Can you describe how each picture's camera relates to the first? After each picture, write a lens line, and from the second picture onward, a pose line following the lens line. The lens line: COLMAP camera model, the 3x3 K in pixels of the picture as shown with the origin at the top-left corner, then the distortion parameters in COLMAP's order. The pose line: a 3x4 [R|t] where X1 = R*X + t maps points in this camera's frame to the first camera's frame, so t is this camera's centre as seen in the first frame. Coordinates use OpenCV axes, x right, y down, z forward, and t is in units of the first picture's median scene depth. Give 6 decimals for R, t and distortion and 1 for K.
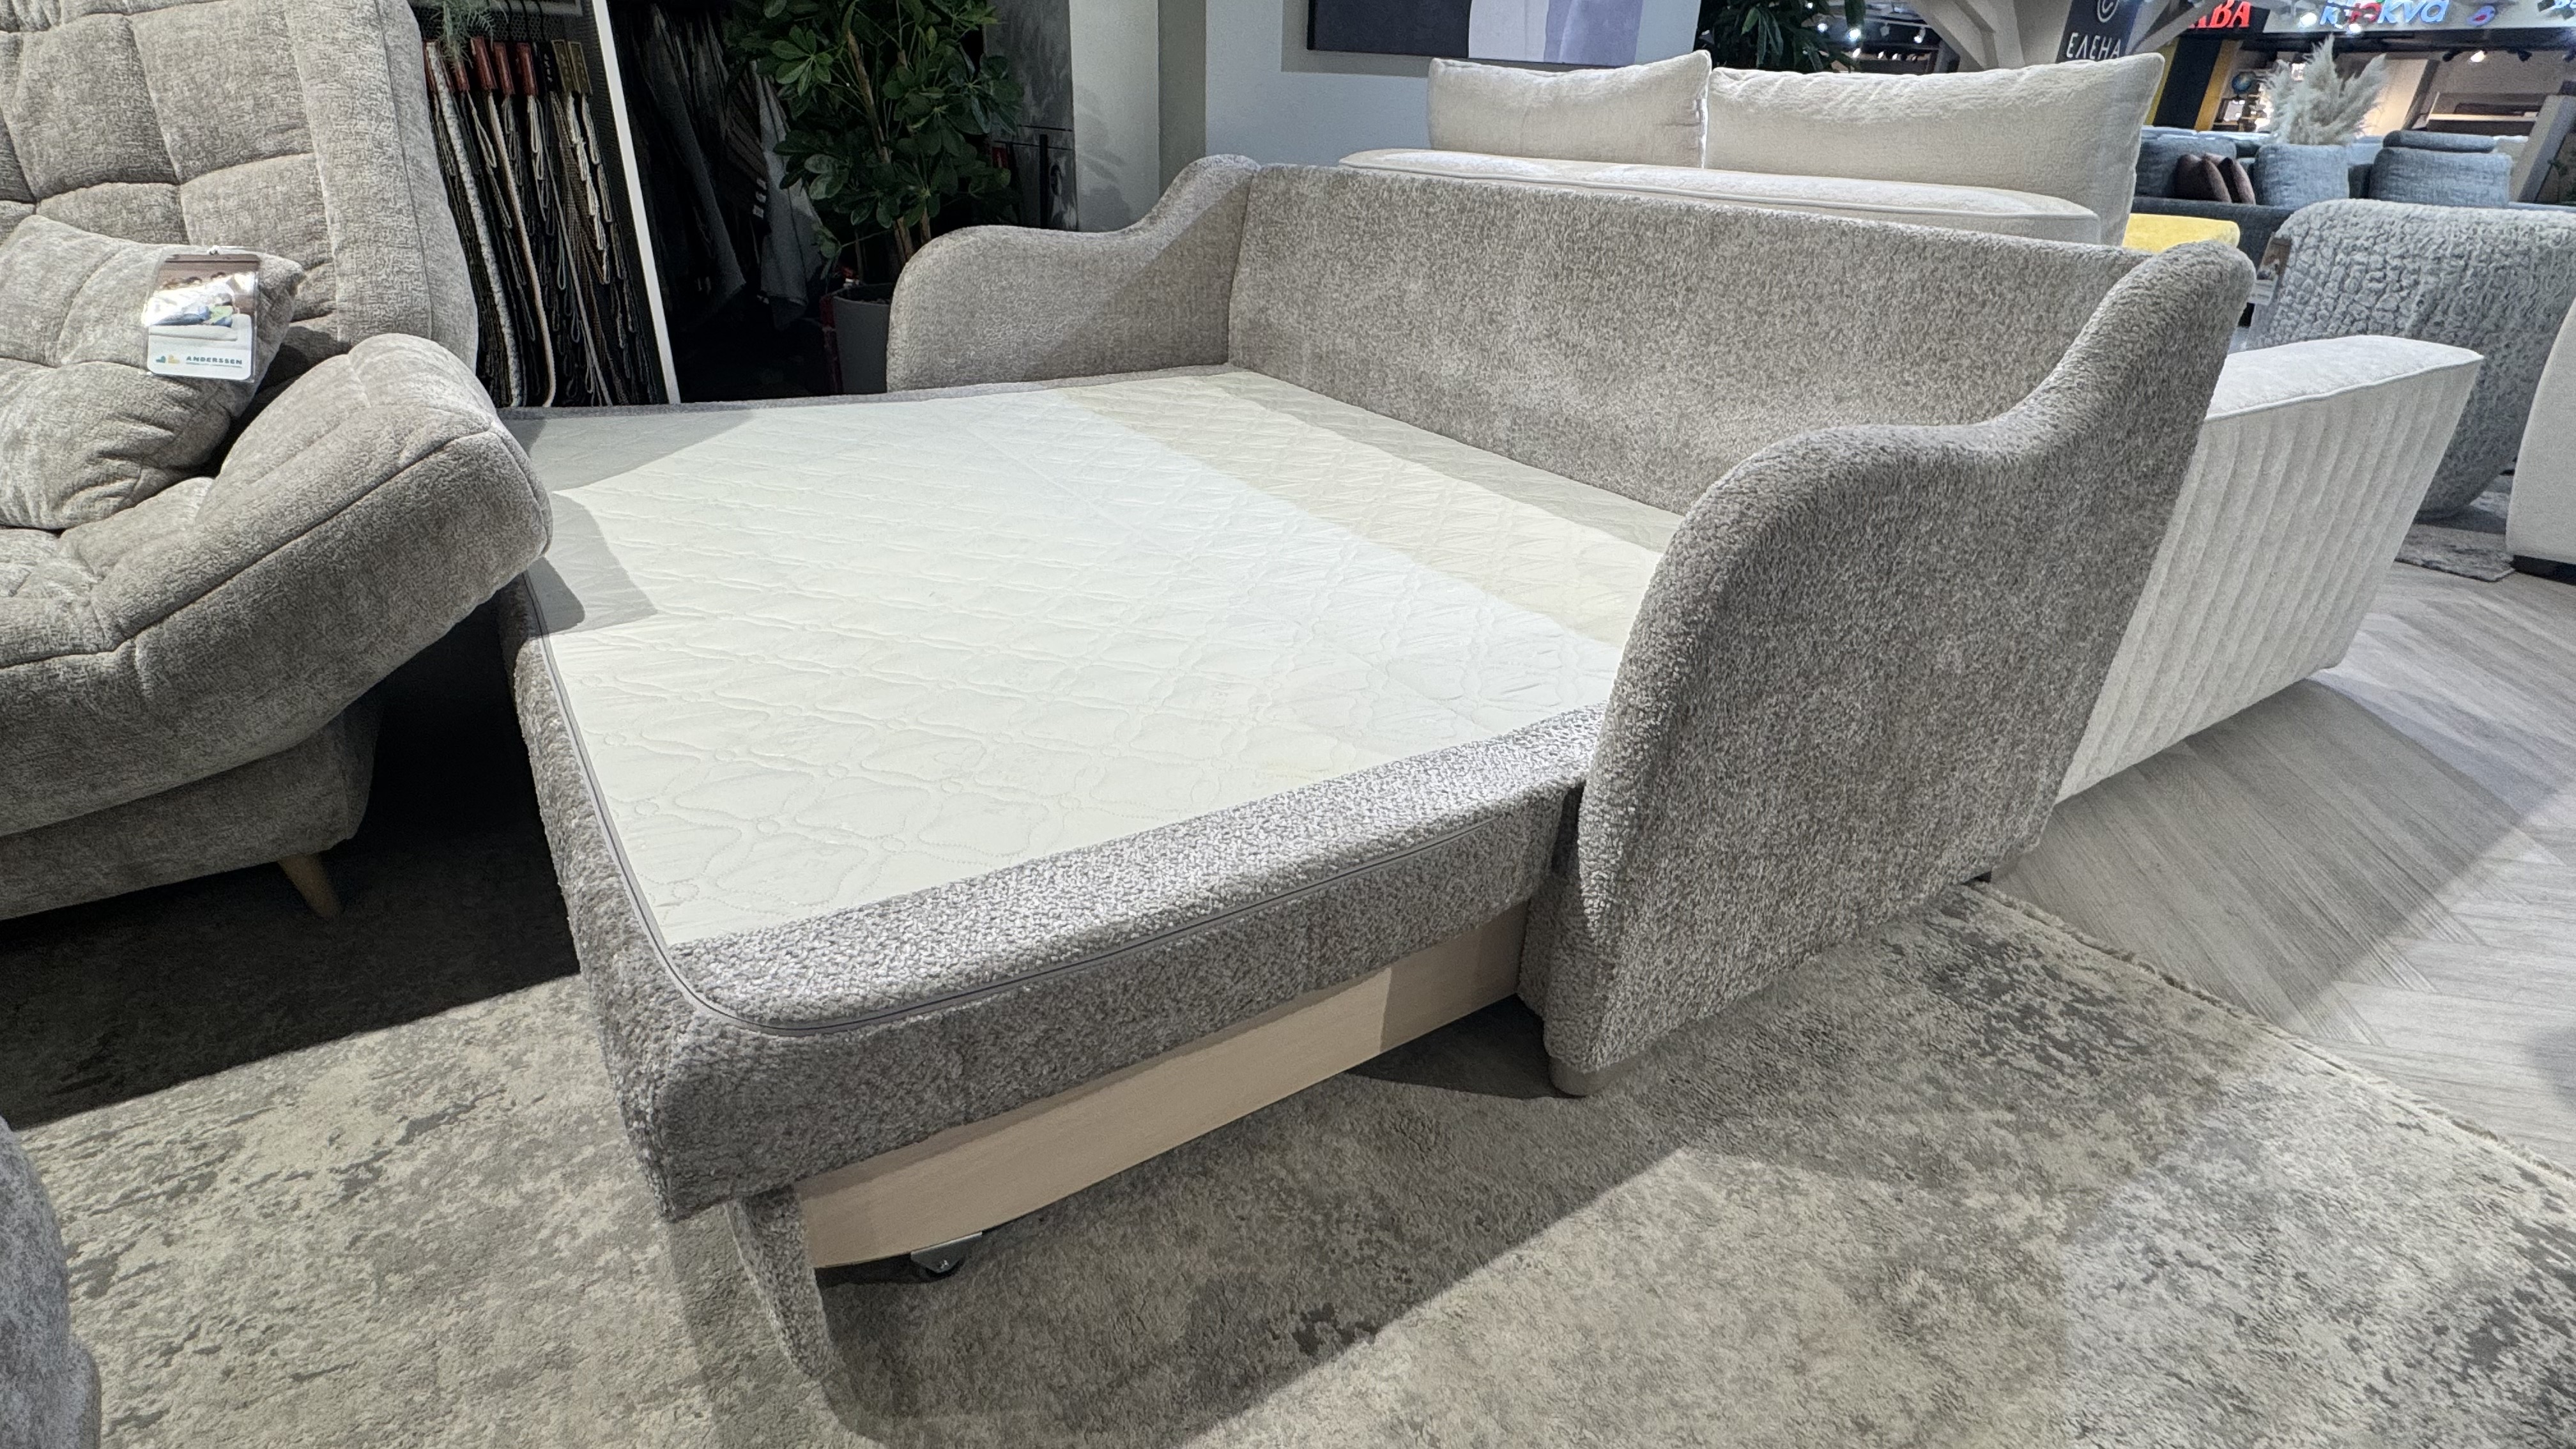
lens RADIAL K [[1174.0, 0, 1285.4], [0, 1174.0, 723.7], [0, 0, 1]] dist [-0.003561, 0.000684]
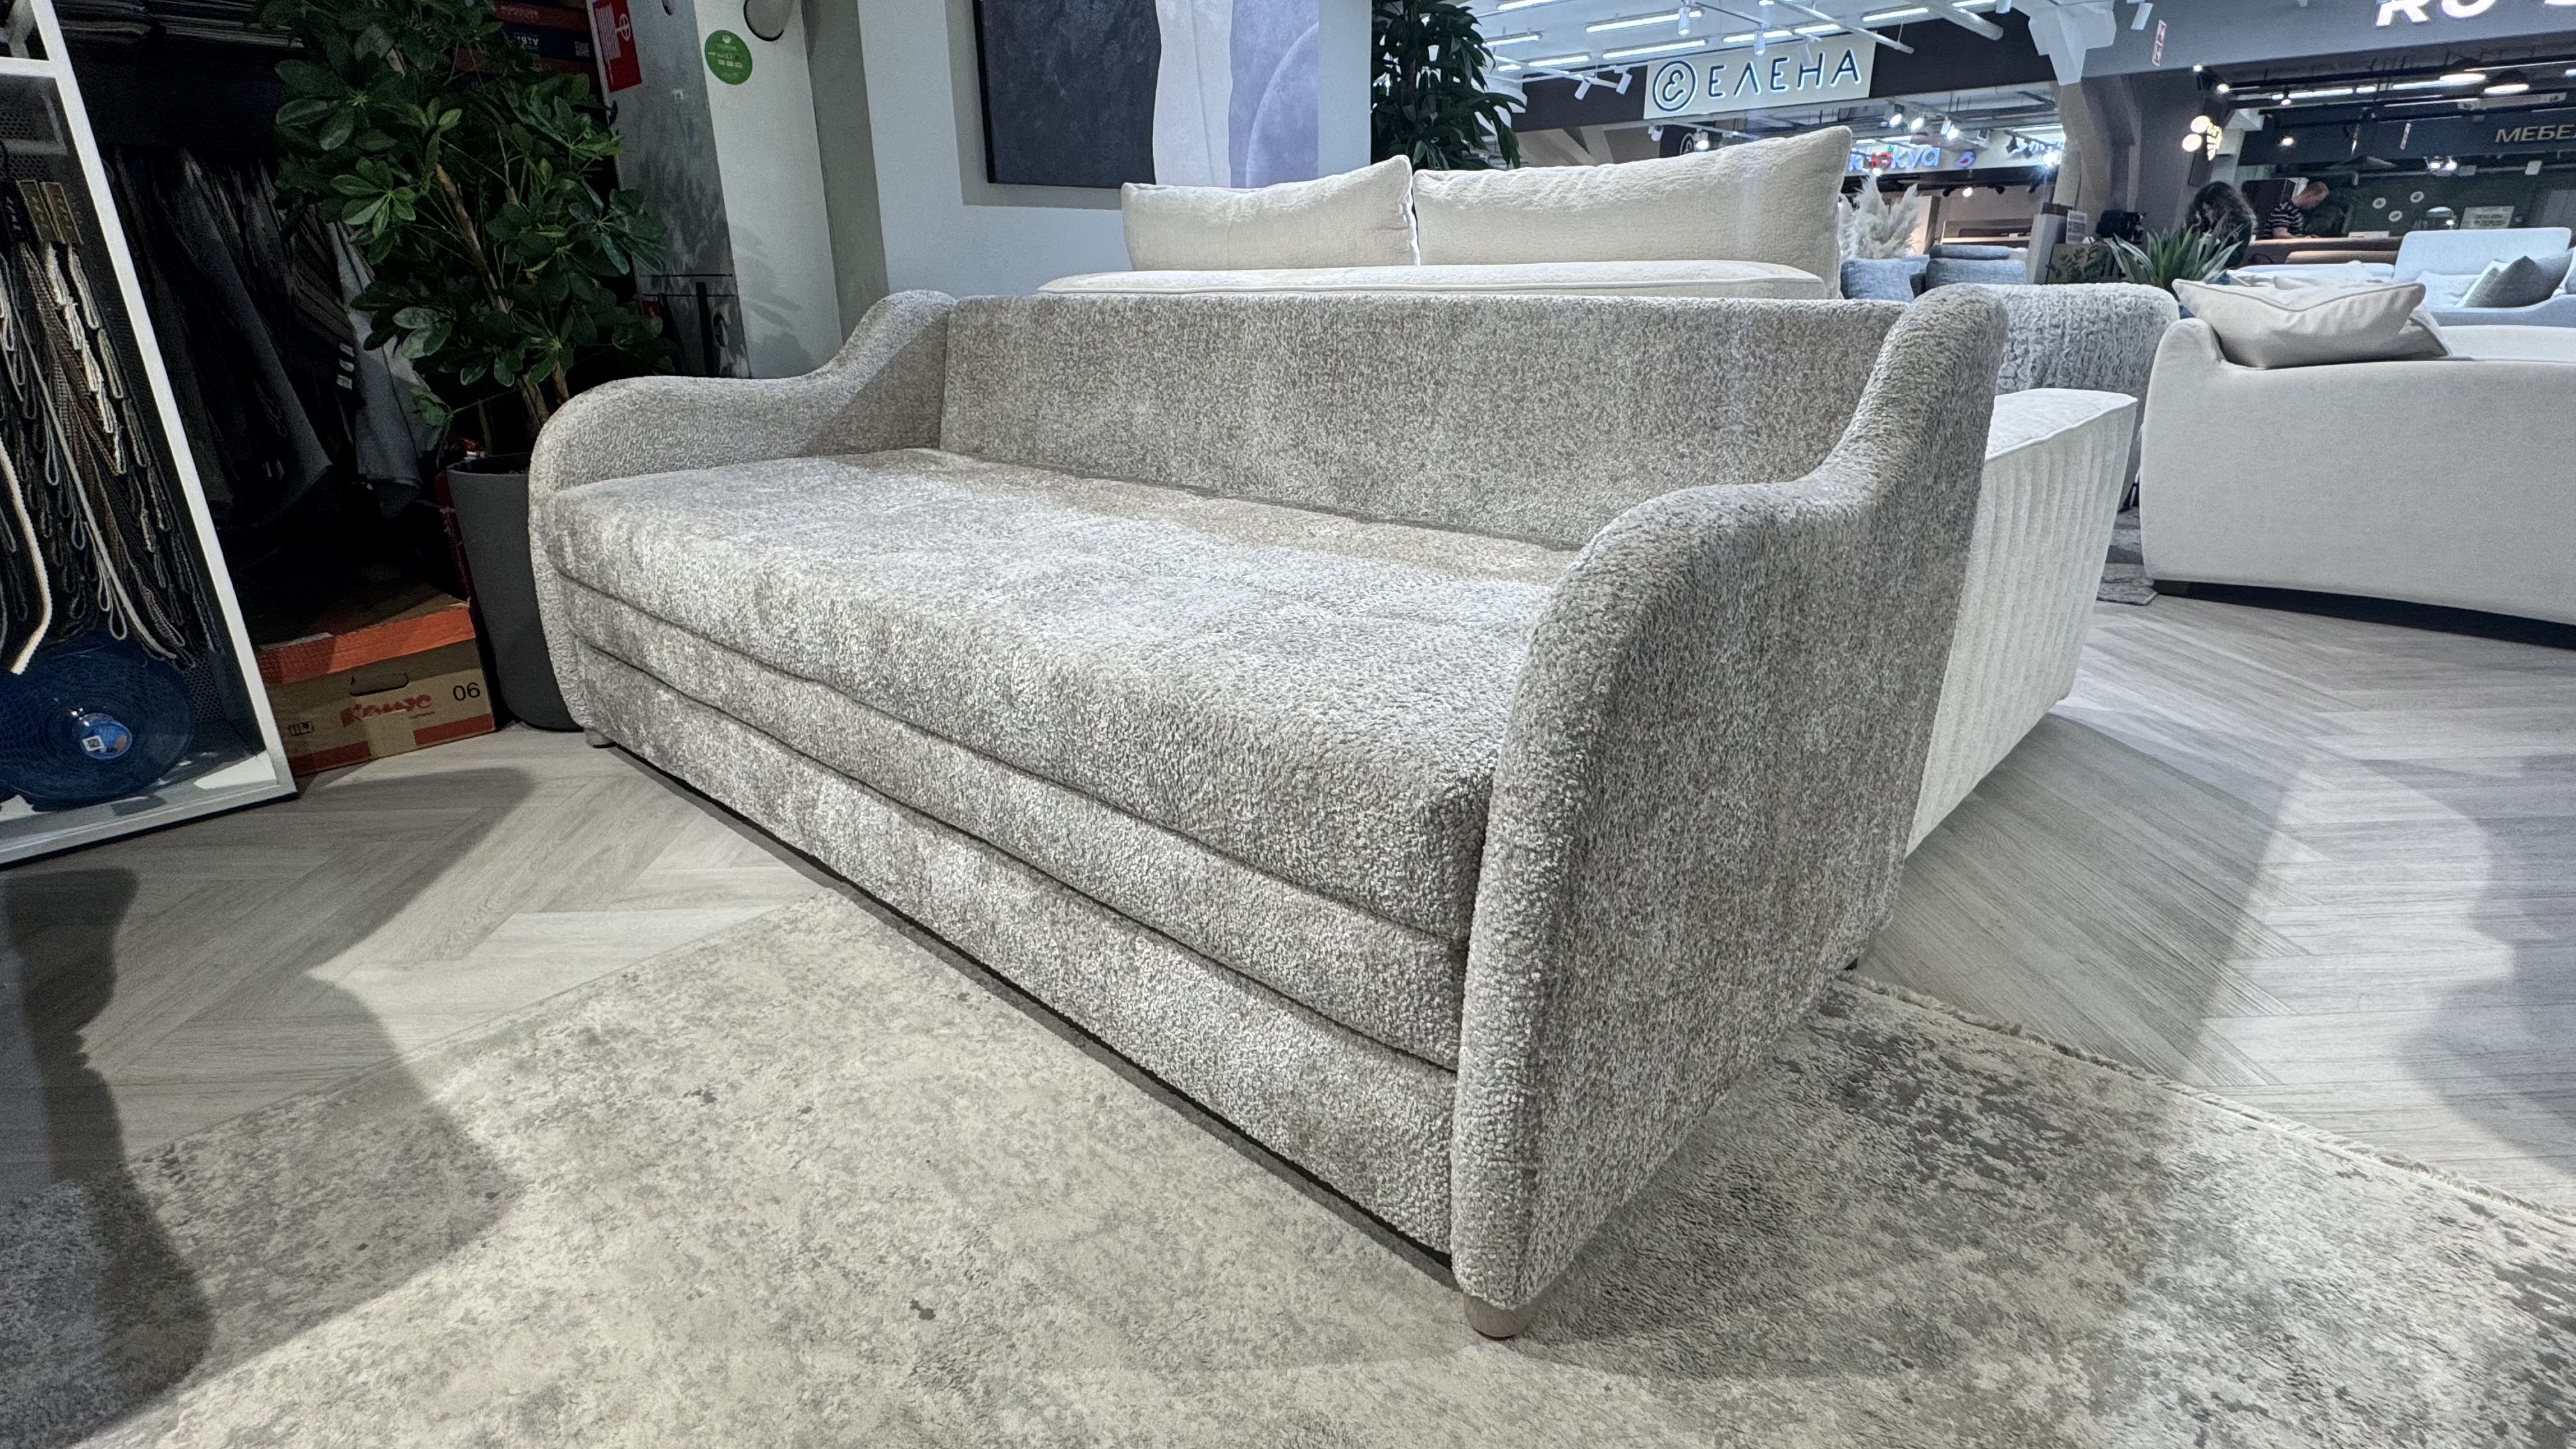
lens RADIAL K [[1234.6, 0, 1288.0], [0, 1234.6, 724.5], [0, 0, 1]] dist [0.027101, -0.017721]
pose [[0.971845, -0.119669, 0.202969, -0.010162], [0.142937, 0.984242, -0.104099, -0.018912], [-0.187313, 0.130180, 0.973636, 0.120497]]
